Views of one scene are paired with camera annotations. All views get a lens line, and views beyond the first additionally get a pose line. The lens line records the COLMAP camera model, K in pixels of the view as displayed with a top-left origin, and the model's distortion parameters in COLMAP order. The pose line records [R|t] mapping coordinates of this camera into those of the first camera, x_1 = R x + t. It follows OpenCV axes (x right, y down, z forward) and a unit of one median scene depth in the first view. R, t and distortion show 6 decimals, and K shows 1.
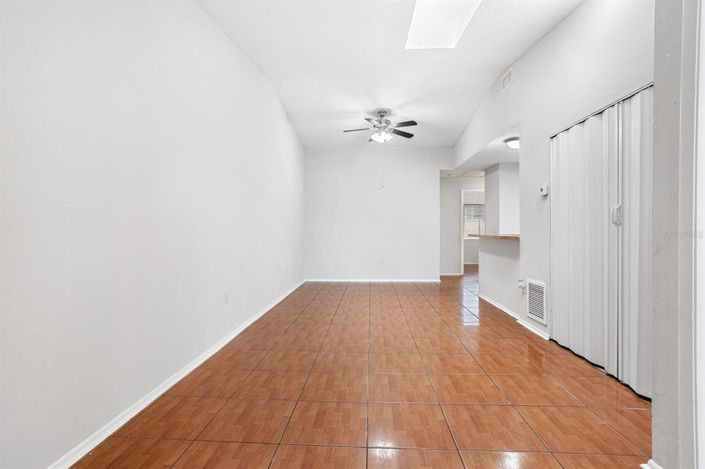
lens RADIAL K [[339.3, 0, 347.4], [0, 339.3, 233.3], [0, 0, 1]] dist [-0.003327, 0.000329]
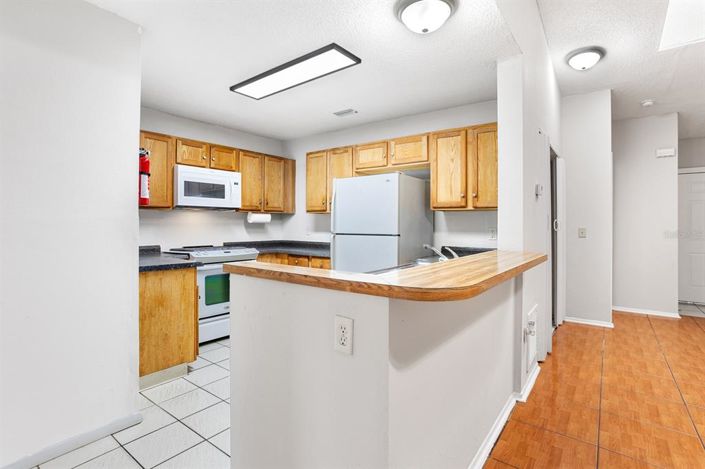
lens RADIAL K [[344.1, 0, 350.4], [0, 344.1, 227.1], [0, 0, 1]] dist [-0.001469, 0.000496]
pose [[-0.836659, -0.004735, 0.547703, 0.519915], [-0.002770, 0.999986, 0.004413, -0.045774], [-0.547716, 0.002175, -0.836661, 1.998528]]
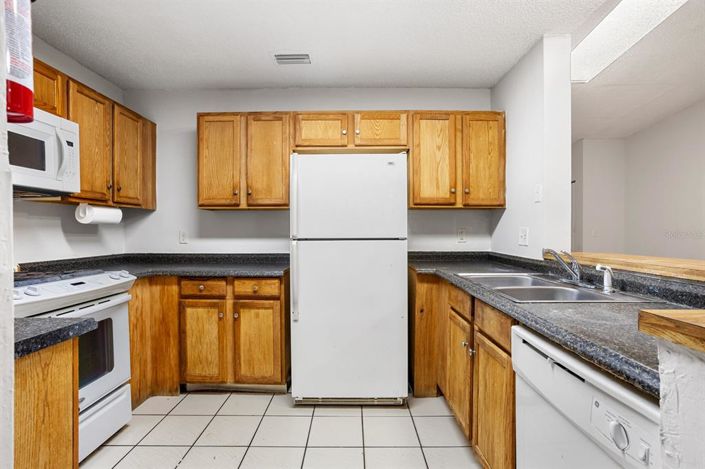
lens RADIAL K [[339.3, 0, 347.4], [0, 339.3, 233.3], [0, 0, 1]] dist [-0.003327, 0.000329]
pose [[-0.998957, 0.006712, -0.045158, 1.059316], [0.006542, 0.999971, 0.003911, -0.034599], [0.045183, 0.003612, -0.998972, 1.820337]]
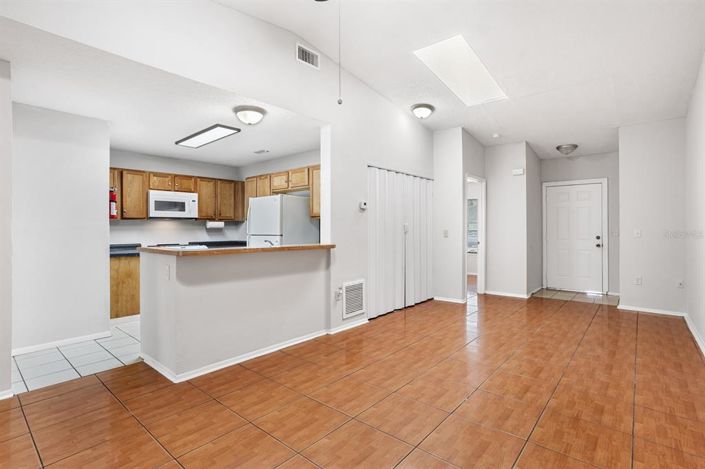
lens RADIAL K [[339.3, 0, 347.4], [0, 339.3, 233.3], [0, 0, 1]] dist [-0.003327, 0.000329]
pose [[-0.796217, -0.002048, 0.605008, -0.144780], [0.004049, 0.999954, 0.008714, -0.039675], [-0.604998, 0.009388, -0.796172, 2.107128]]
